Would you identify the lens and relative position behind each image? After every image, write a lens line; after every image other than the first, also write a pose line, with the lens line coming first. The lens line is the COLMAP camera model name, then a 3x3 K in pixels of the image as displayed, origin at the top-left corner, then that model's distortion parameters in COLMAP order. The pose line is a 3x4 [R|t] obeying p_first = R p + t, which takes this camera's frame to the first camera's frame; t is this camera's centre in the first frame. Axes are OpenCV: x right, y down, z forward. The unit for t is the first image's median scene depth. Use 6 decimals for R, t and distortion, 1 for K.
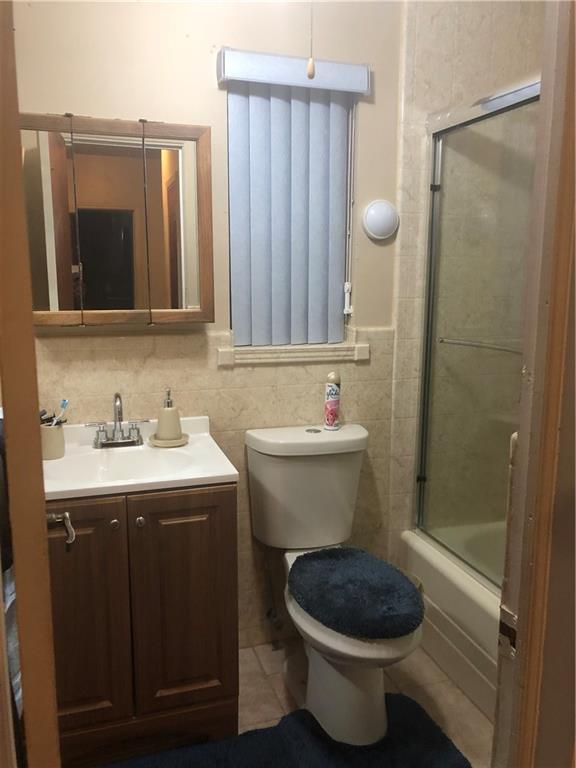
lens RADIAL K [[640.6, 0, 288.0], [0, 640.6, 384.0], [0, 0, 1]] dist [0.135750, -0.282370]
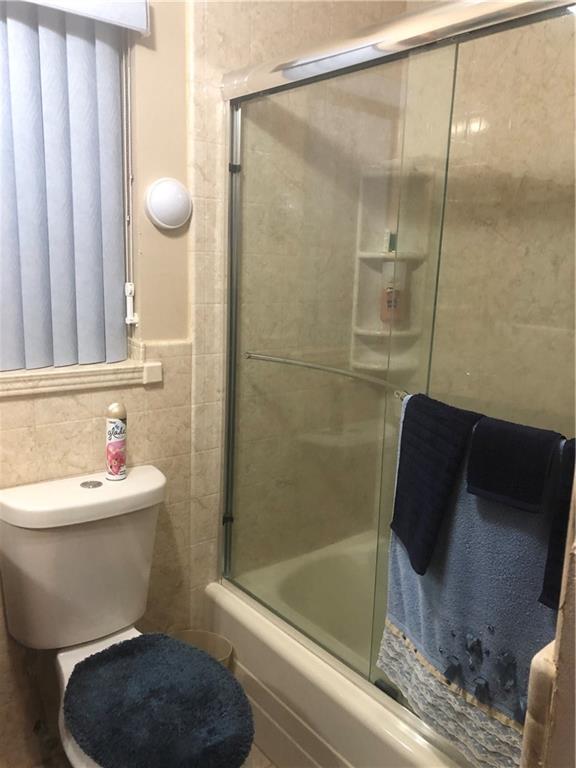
lens RADIAL K [[647.1, 0, 288.0], [0, 647.1, 384.0], [0, 0, 1]] dist [0.069188, -0.101880]
pose [[0.938652, -0.041164, 0.342401, -0.000150], [0.034981, 0.999095, 0.024217, -0.049792], [-0.343088, -0.010754, 0.939242, 0.206696]]
